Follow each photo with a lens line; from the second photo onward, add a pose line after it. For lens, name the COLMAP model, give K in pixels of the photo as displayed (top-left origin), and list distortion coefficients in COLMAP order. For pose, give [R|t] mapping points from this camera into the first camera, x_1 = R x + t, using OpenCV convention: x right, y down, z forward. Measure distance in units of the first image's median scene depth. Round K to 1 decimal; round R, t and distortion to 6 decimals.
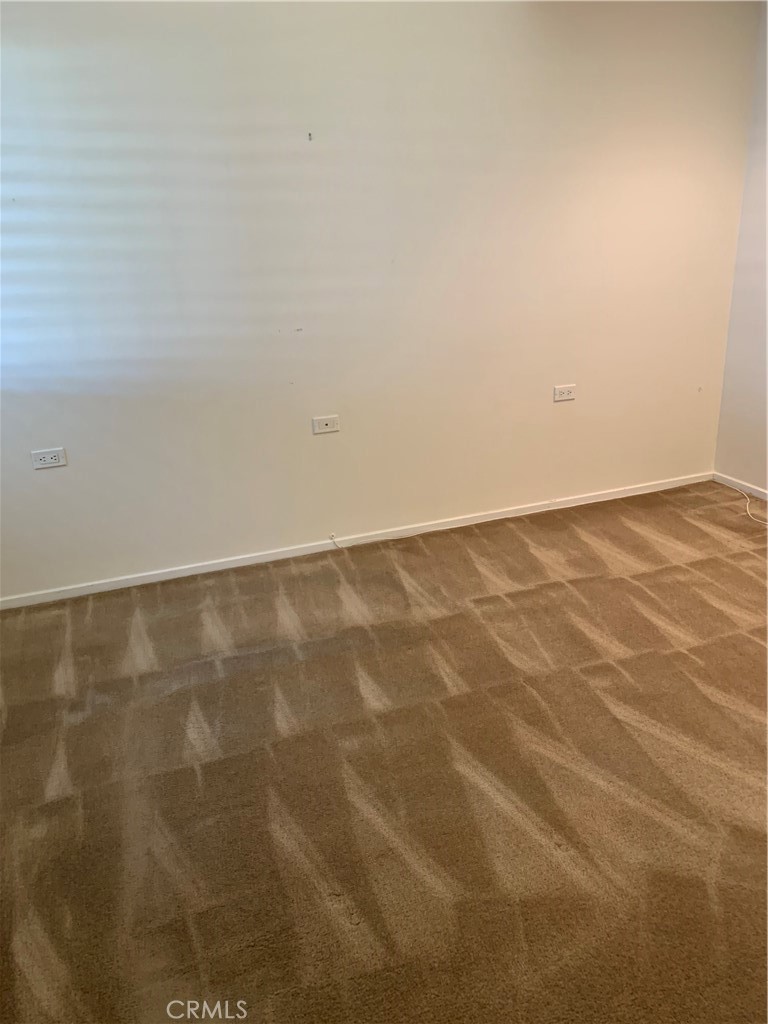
lens RADIAL K [[797.6, 0, 391.7], [0, 797.6, 512.9], [0, 0, 1]] dist [0.064330, -0.078867]
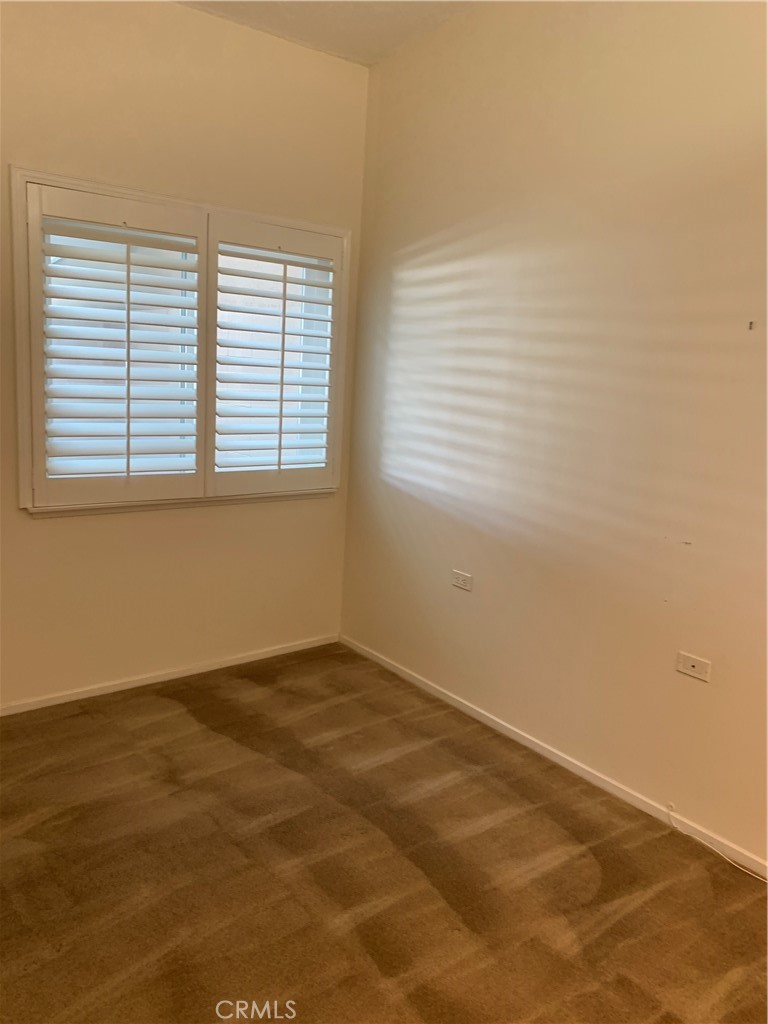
lens RADIAL K [[786.0, 0, 379.2], [0, 786.0, 507.9], [0, 0, 1]] dist [0.037345, -0.048384]
pose [[0.299724, 0.238696, -0.923683, 0.547536], [-0.402235, 0.909550, 0.104523, -0.228965], [0.865085, 0.340209, 0.368626, 0.439144]]
